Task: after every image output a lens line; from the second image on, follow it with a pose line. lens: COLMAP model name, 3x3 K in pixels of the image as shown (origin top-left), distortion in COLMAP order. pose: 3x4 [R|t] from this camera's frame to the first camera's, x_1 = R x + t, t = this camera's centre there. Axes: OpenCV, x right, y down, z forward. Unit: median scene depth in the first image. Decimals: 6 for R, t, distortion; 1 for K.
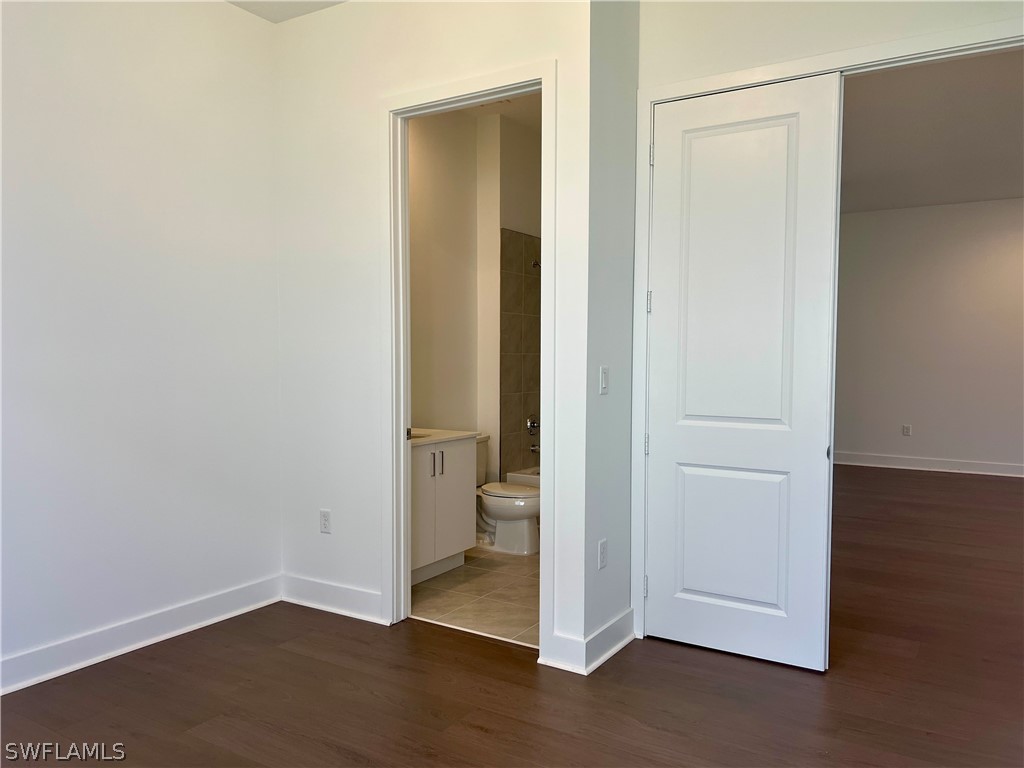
lens RADIAL K [[775.8, 0, 512.0], [0, 775.8, 384.9], [0, 0, 1]] dist [0.049170, -0.027352]
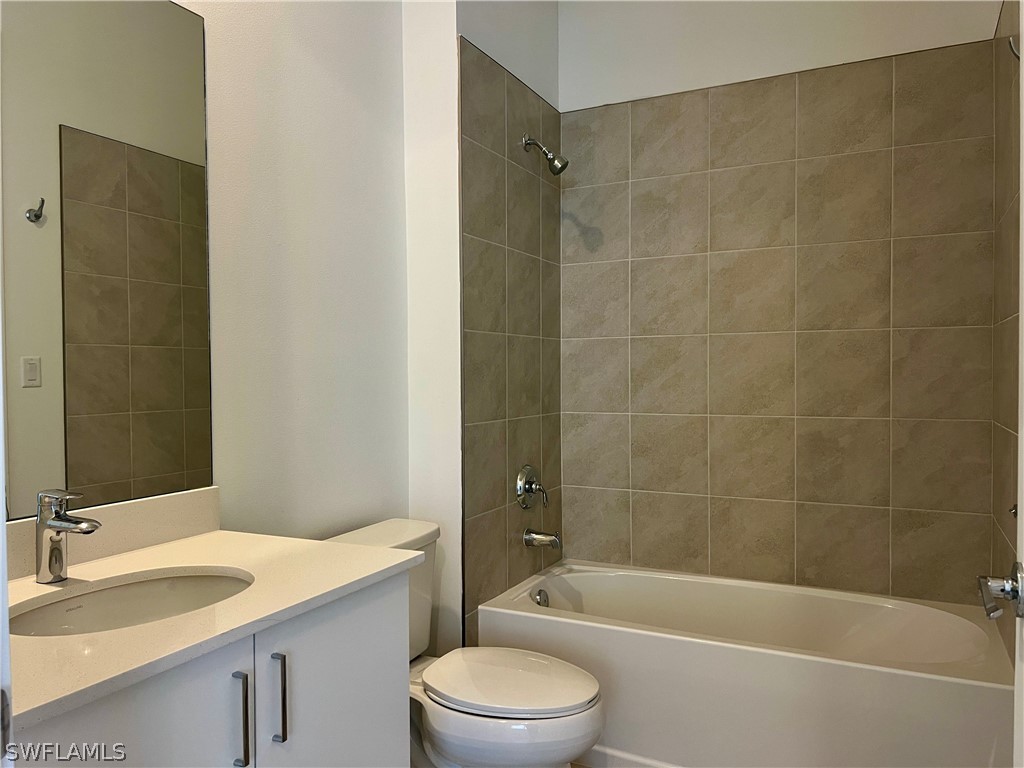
lens RADIAL K [[775.8, 0, 511.2], [0, 775.8, 382.7], [0, 0, 1]] dist [0.049170, -0.027352]
pose [[0.995735, -0.011662, 0.091516, -0.027327], [0.013477, 0.999724, -0.019232, -0.002807], [-0.091267, 0.020384, 0.995618, 0.570963]]
